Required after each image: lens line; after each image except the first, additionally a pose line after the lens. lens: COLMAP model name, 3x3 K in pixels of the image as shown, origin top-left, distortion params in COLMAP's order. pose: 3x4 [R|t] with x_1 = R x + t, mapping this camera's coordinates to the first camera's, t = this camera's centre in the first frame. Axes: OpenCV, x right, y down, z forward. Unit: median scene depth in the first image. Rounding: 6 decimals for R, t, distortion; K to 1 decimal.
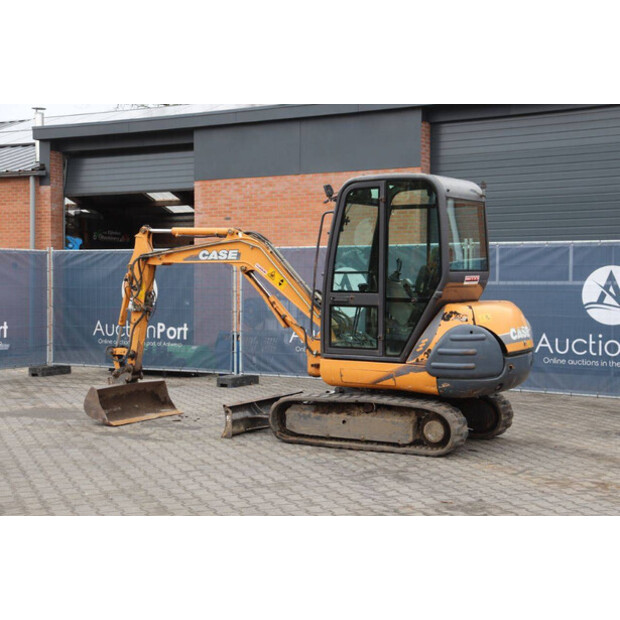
lens RADIAL K [[1008.6, 0, 310.0], [0, 1008.6, 310.0], [0, 0, 1]] dist [0.168550, 0.008165]
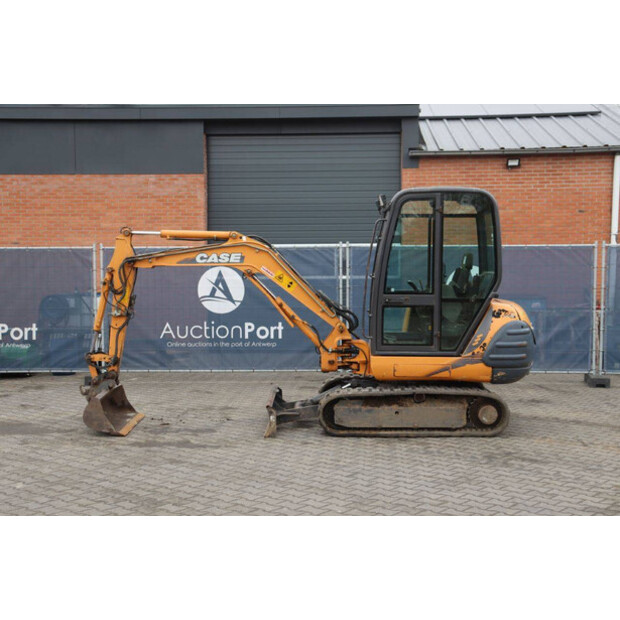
lens RADIAL K [[845.3, 0, 309.0], [0, 845.3, 319.3], [0, 0, 1]] dist [0.069801, 0.031082]
pose [[0.874314, -0.035418, 0.484067, -0.448550], [0.020705, 0.999148, 0.035709, -0.022843], [-0.484919, -0.021198, 0.874302, 0.227598]]
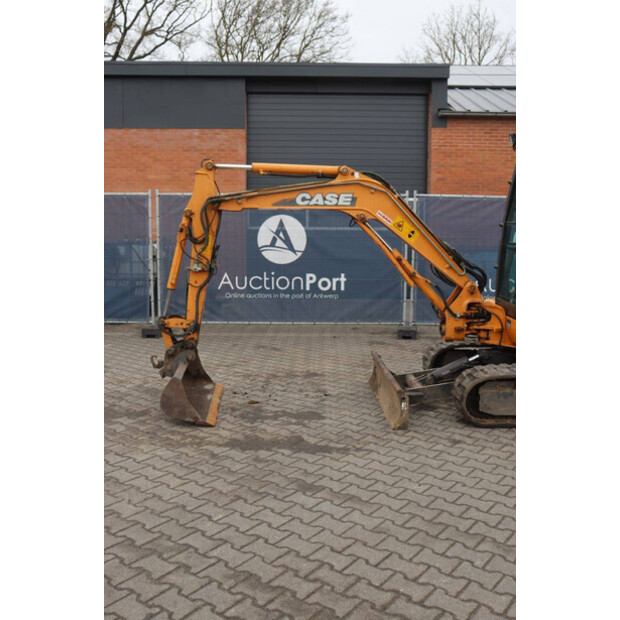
lens RADIAL K [[621.0, 0, 310.0], [0, 621.0, 310.0], [0, 0, 1]] dist [-0.063545, 0.006222]
pose [[0.852544, -0.067186, 0.518318, -0.383837], [0.009106, 0.993462, 0.113799, -0.024535], [-0.522575, -0.092299, 0.847582, 0.613132]]
